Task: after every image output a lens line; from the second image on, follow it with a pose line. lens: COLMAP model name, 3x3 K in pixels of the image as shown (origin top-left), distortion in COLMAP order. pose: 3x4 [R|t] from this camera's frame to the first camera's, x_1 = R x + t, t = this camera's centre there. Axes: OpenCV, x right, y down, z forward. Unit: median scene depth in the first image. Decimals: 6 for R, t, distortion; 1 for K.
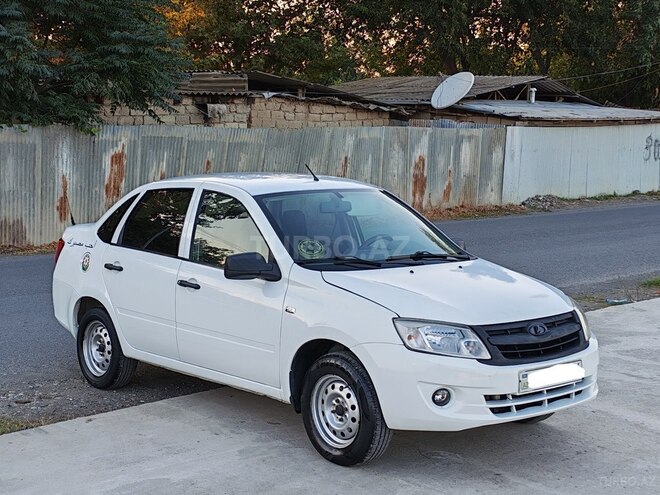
lens RADIAL K [[1276.4, 0, 336.5], [0, 1276.4, 222.0], [0, 0, 1]] dist [0.095617, -0.035209]
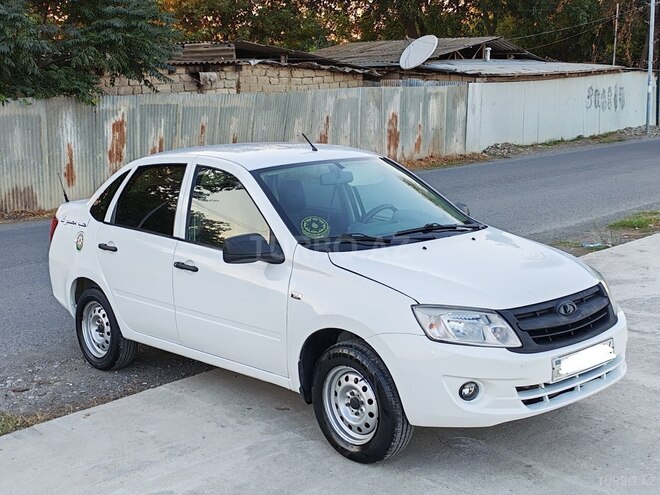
lens RADIAL K [[1065.9, 0, 337.7], [0, 1065.9, 247.4], [0, 0, 1]] dist [0.105589, -0.117347]
pose [[0.999048, -0.039057, 0.019417, -0.015550], [0.037504, 0.996496, 0.074754, -0.017740], [-0.022269, -0.073955, 0.997013, 0.181048]]
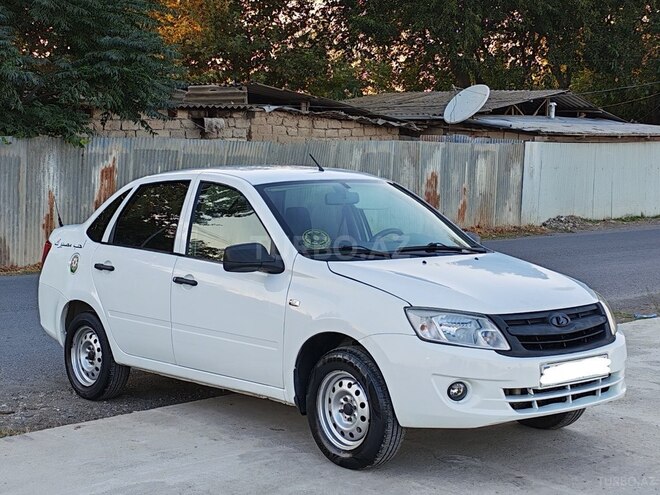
lens RADIAL K [[1374.3, 0, 343.9], [0, 1374.3, 196.1], [0, 0, 1]] dist [0.099914, -0.065650]
pose [[0.999977, -0.006664, 0.000771, -0.000153], [0.006692, 0.998980, -0.044665, 0.028284], [-0.000473, 0.044669, 0.999002, -0.004278]]
